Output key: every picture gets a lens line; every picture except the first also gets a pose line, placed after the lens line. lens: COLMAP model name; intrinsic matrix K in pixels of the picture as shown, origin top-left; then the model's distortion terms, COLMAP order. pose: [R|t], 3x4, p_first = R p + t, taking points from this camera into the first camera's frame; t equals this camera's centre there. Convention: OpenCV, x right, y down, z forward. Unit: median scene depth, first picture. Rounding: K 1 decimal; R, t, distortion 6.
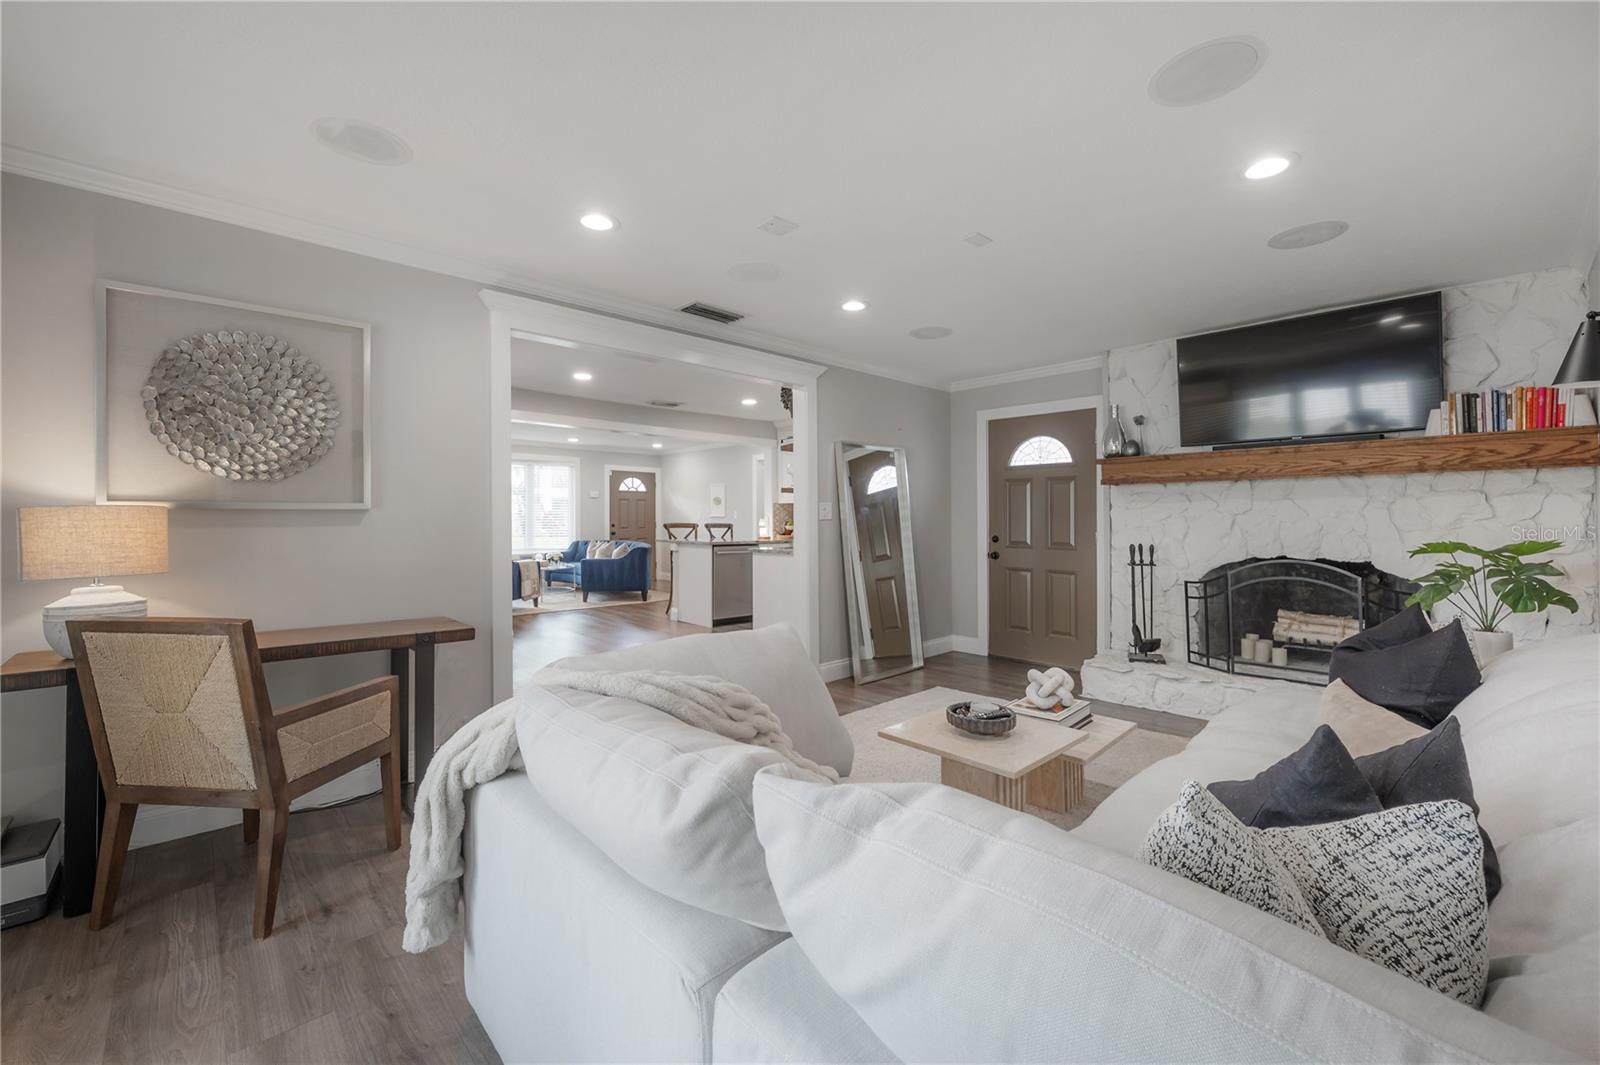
lens RADIAL K [[649.7, 0, 808.1], [0, 649.7, 528.8], [0, 0, 1]] dist [-0.002829, -0.000174]
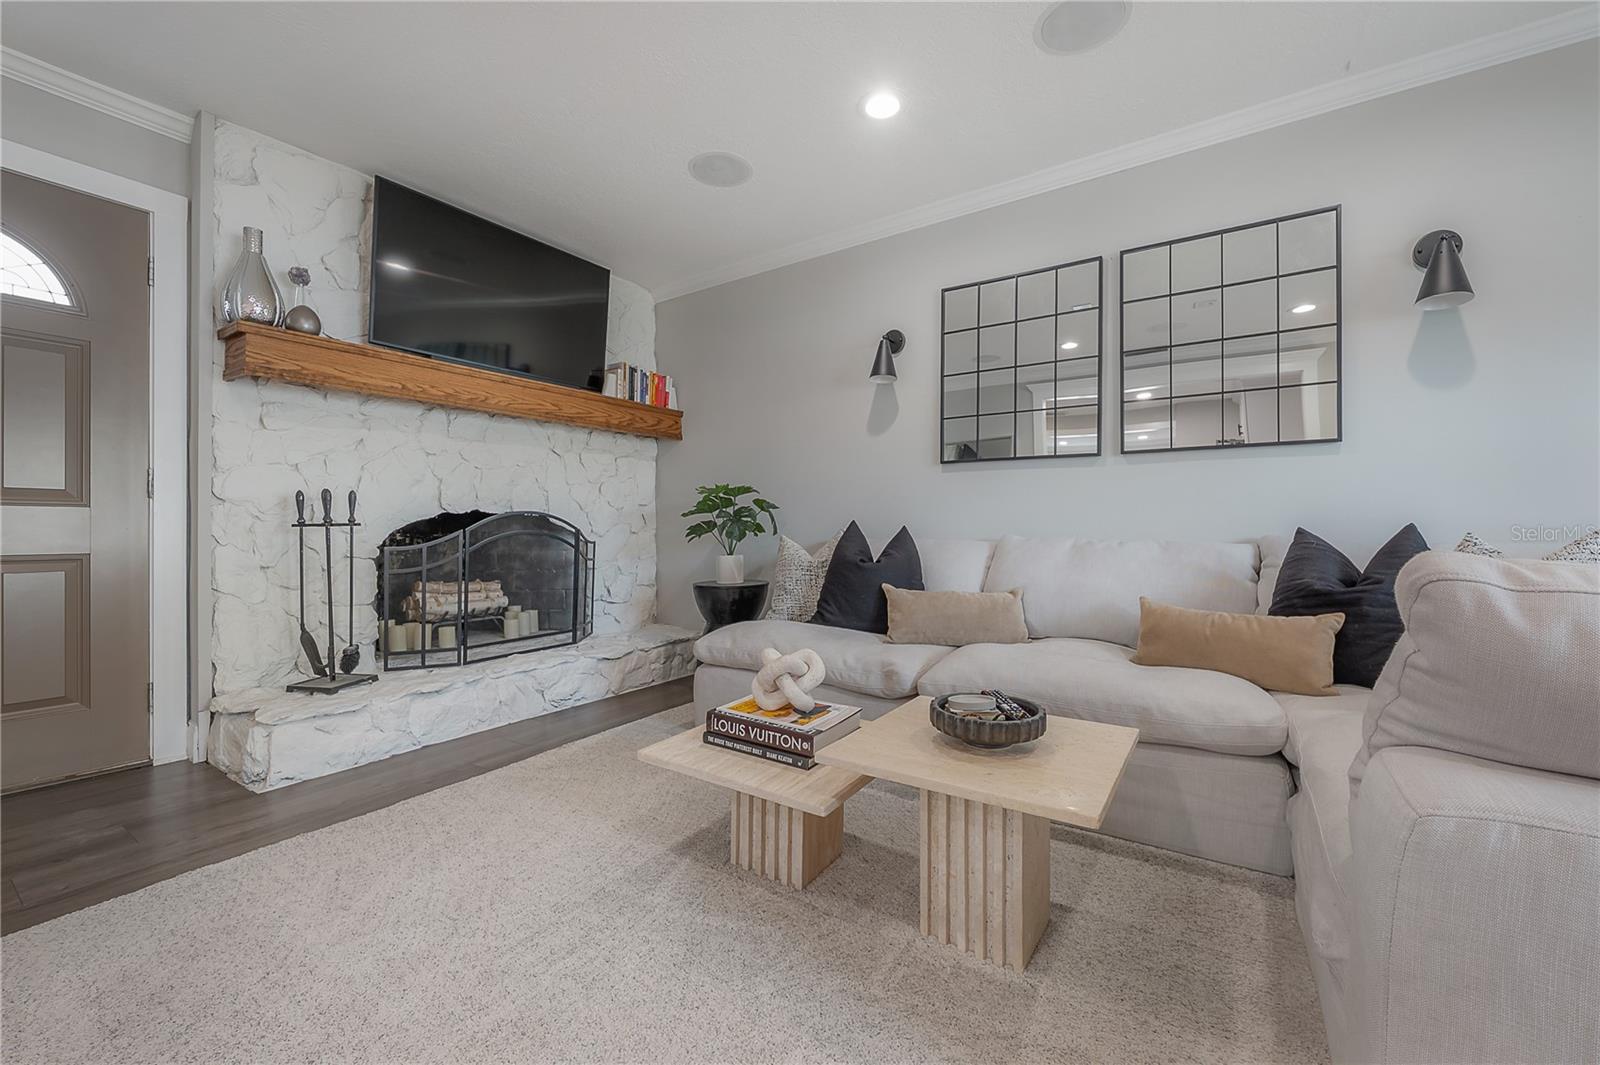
lens RADIAL K [[649.7, 0, 808.1], [0, 649.7, 528.8], [0, 0, 1]] dist [-0.002829, -0.000174]
pose [[-0.215347, -0.001094, 0.976537, -0.152419], [0.015050, 0.999877, 0.004439, 0.063665], [-0.976422, 0.015653, -0.215304, 0.715145]]
